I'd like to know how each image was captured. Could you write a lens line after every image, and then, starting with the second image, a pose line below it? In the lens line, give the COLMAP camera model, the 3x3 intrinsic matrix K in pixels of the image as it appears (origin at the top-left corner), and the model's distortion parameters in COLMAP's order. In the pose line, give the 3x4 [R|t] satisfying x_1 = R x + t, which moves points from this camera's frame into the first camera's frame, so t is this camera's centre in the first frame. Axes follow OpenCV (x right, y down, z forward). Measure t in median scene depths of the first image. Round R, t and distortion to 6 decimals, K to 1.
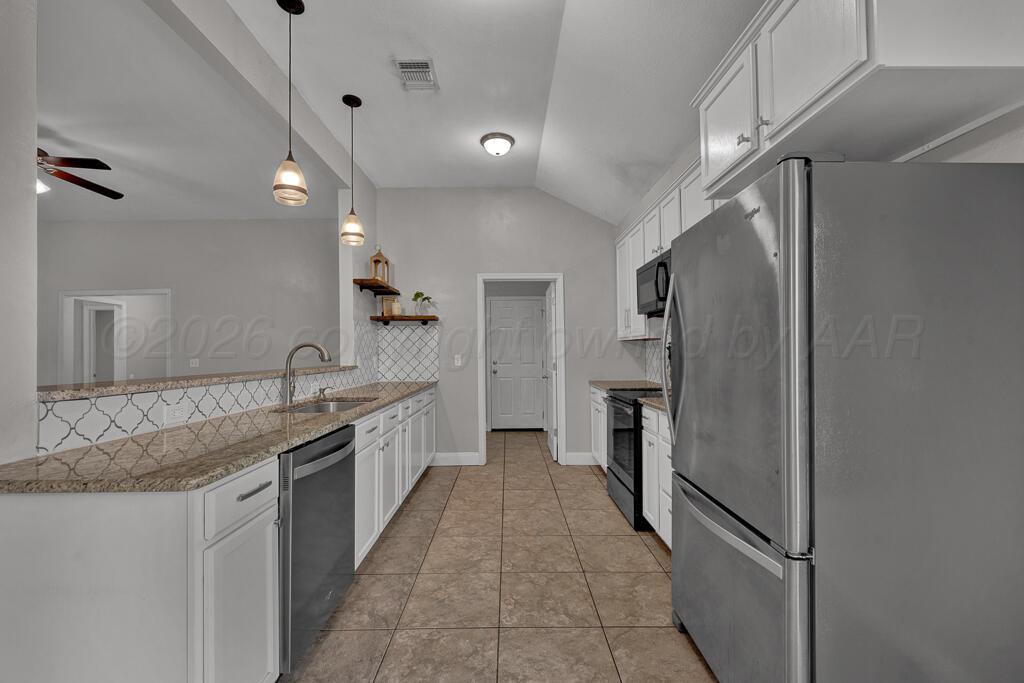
lens RADIAL K [[403.0, 0, 510.5], [0, 403.0, 346.9], [0, 0, 1]] dist [-0.001511, 0.000347]
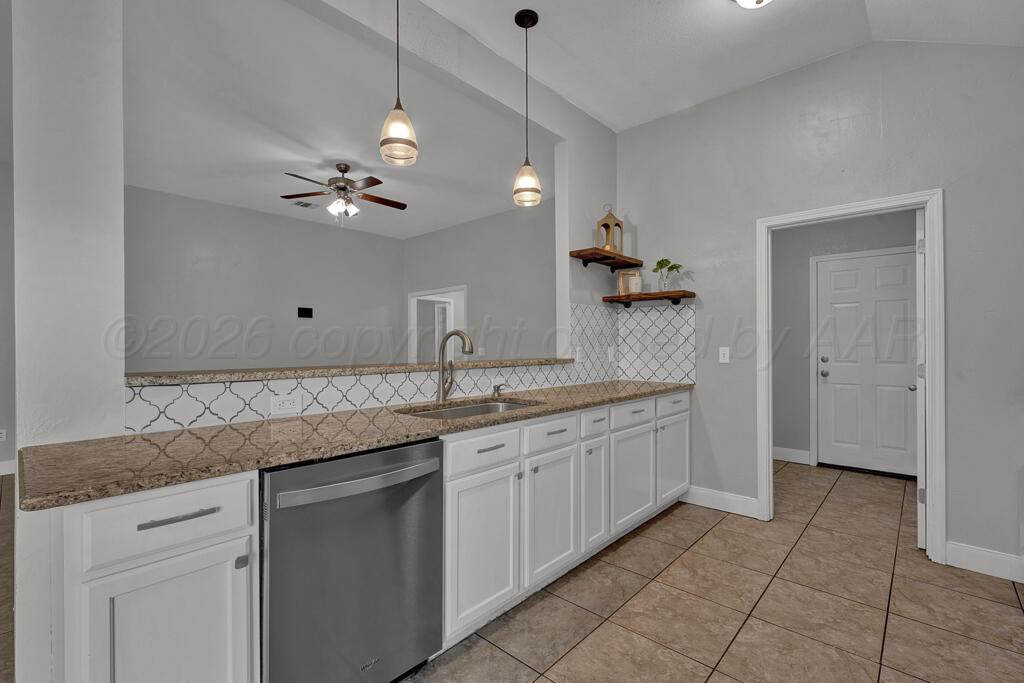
lens RADIAL K [[448.7, 0, 515.1], [0, 448.7, 345.9], [0, 0, 1]] dist [-0.003727, 0.000583]
pose [[0.735680, 0.009387, -0.677265, 0.140562], [0.005193, 0.999796, 0.019498, 0.002459], [0.677310, -0.017861, 0.735481, 0.260286]]
